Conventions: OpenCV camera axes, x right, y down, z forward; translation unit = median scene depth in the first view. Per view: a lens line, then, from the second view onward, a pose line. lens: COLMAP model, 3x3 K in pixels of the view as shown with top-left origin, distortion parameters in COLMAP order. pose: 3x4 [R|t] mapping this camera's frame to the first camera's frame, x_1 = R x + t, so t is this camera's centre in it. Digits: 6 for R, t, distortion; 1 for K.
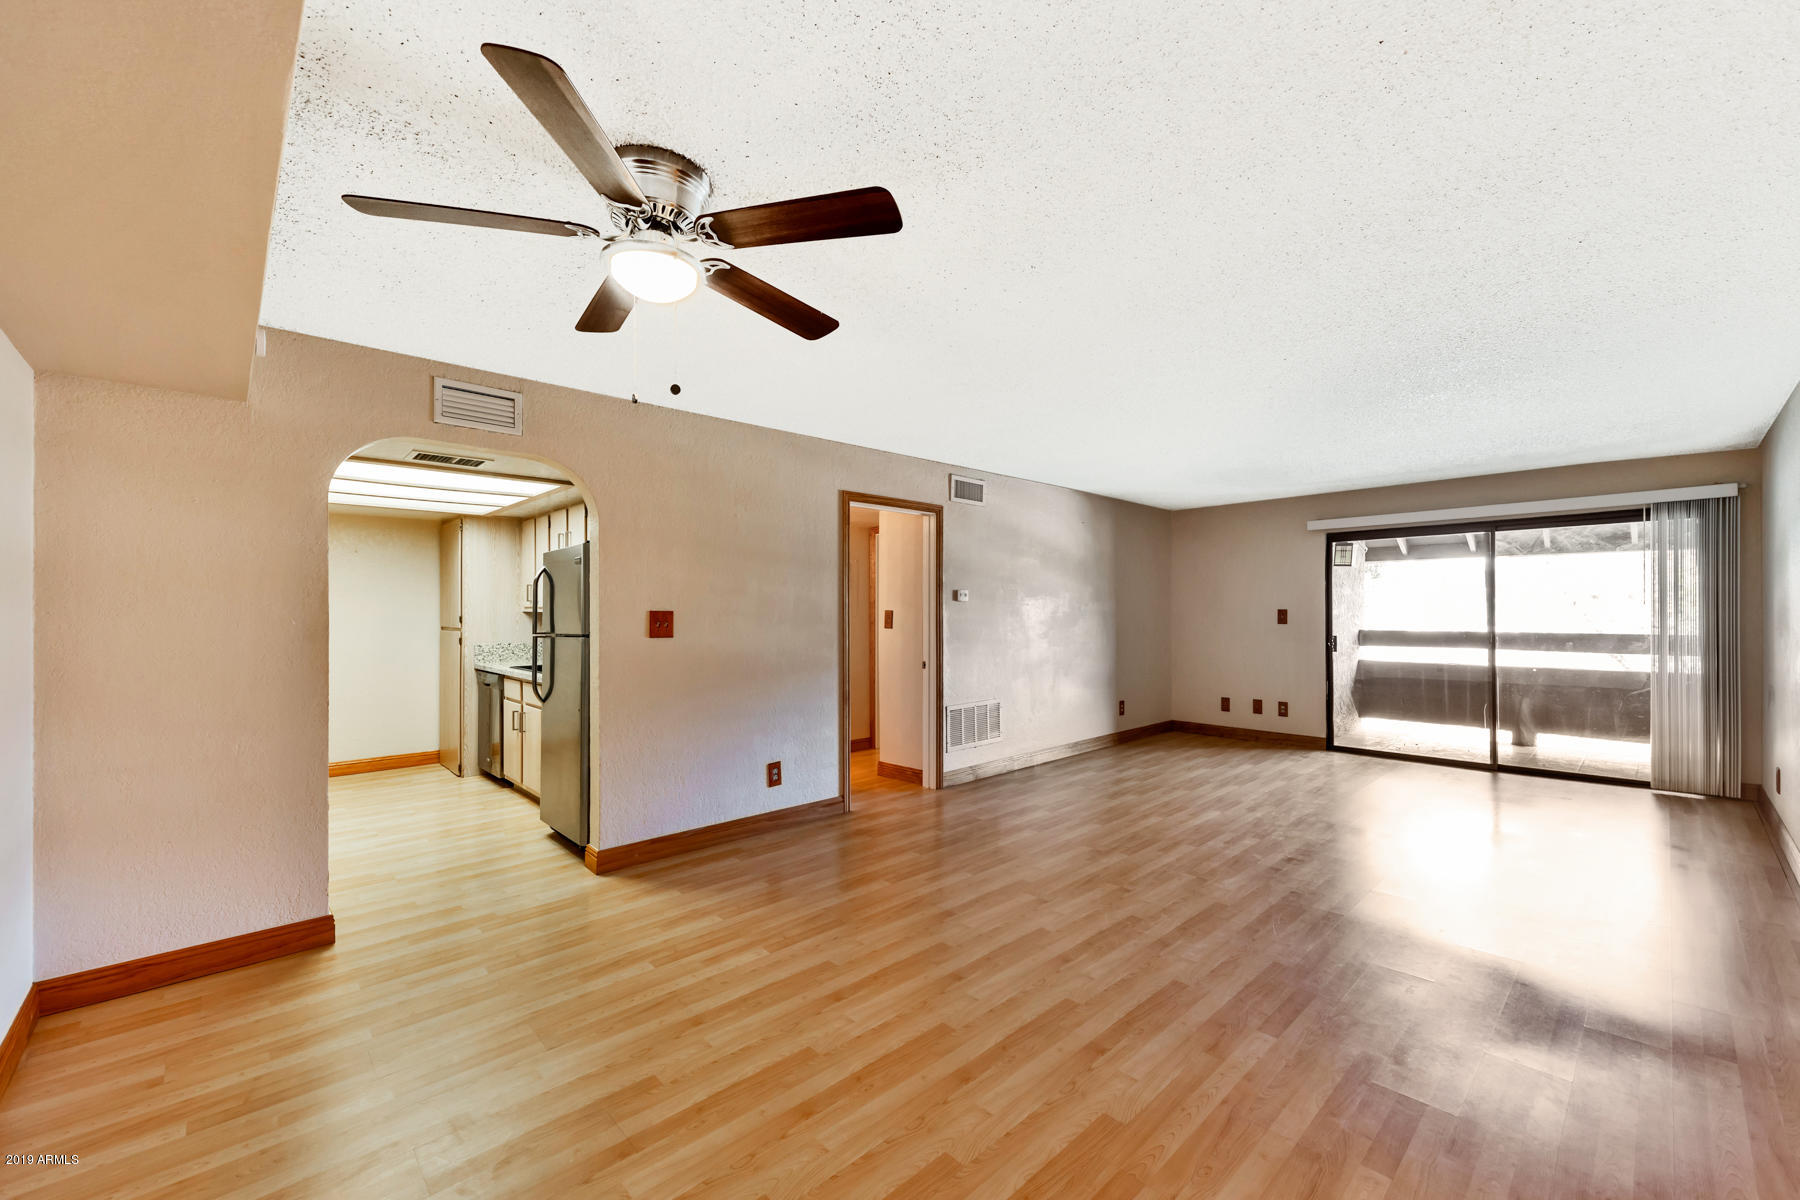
lens RADIAL K [[719.6, 0, 901.4], [0, 719.6, 605.8], [0, 0, 1]] dist [0.000263, -0.000005]
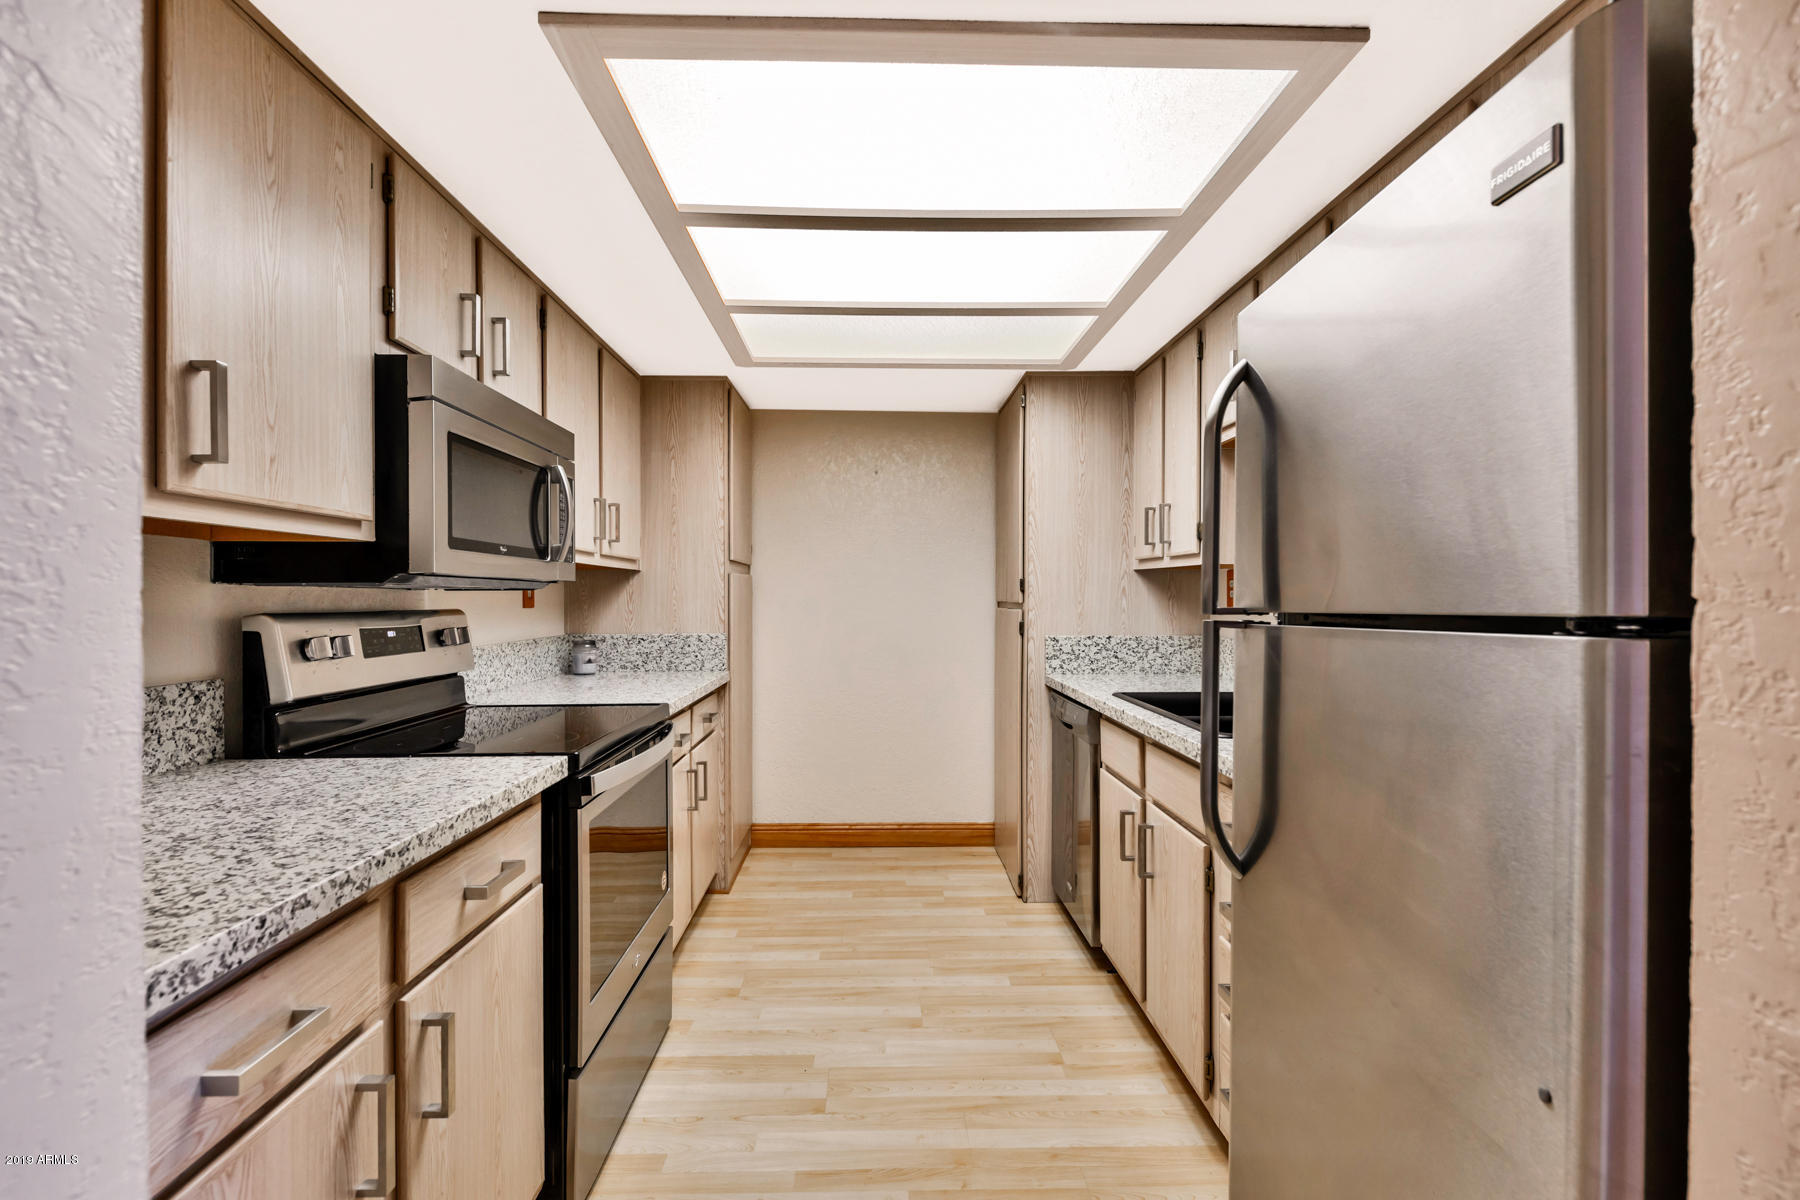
lens RADIAL K [[875.0, 0, 899.1], [0, 875.0, 600.5], [0, 0, 1]] dist [0.001091, 0.000064]
pose [[0.749371, 0.005815, -0.662125, -0.291785], [0.002749, 0.999926, 0.011892, 0.023164], [0.662144, -0.010732, 0.749299, 0.520360]]
